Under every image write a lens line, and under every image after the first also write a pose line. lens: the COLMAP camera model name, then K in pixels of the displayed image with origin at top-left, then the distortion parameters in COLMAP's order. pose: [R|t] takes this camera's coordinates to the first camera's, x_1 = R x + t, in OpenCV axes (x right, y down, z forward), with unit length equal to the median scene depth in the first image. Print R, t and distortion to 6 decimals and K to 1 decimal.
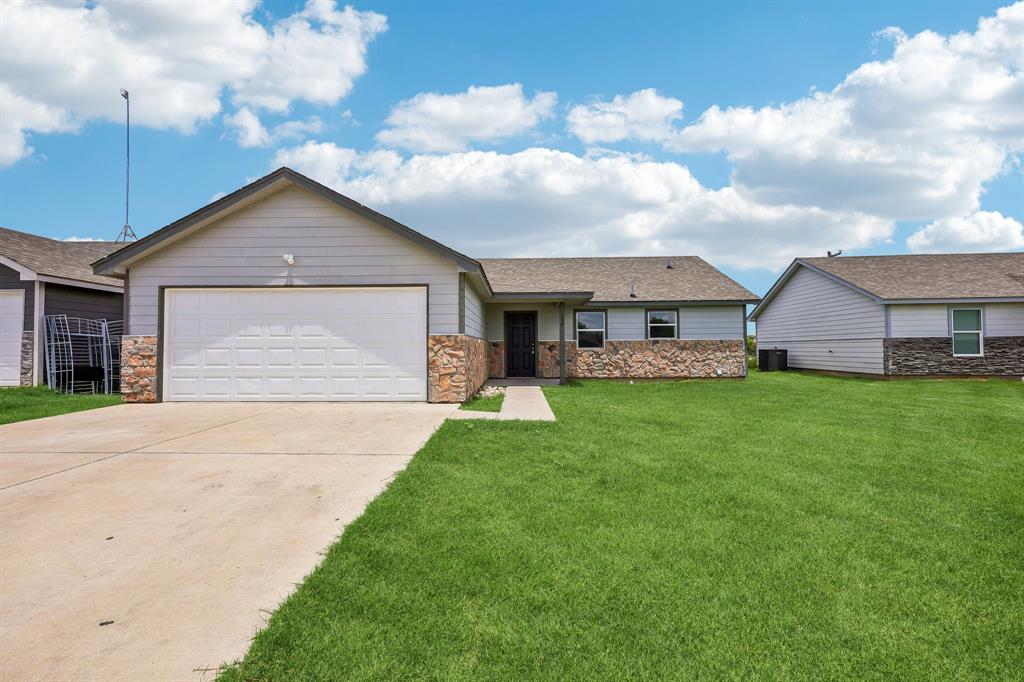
lens RADIAL K [[429.7, 0, 504.9], [0, 429.7, 338.5], [0, 0, 1]] dist [-0.001309, 0.001161]
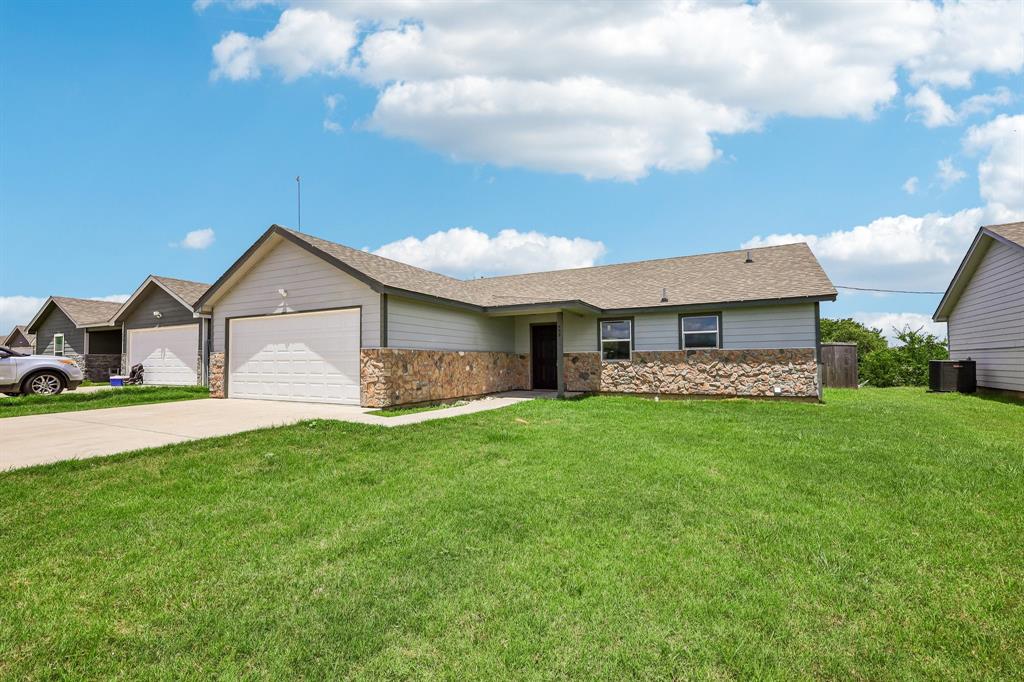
lens RADIAL K [[429.7, 0, 508.0], [0, 429.7, 347.1], [0, 0, 1]] dist [-0.001309, 0.001161]
pose [[0.895173, -0.016600, -0.445409, 0.405430], [0.012135, 0.999843, -0.012875, 0.003941], [0.445553, 0.006121, 0.895234, 0.074609]]
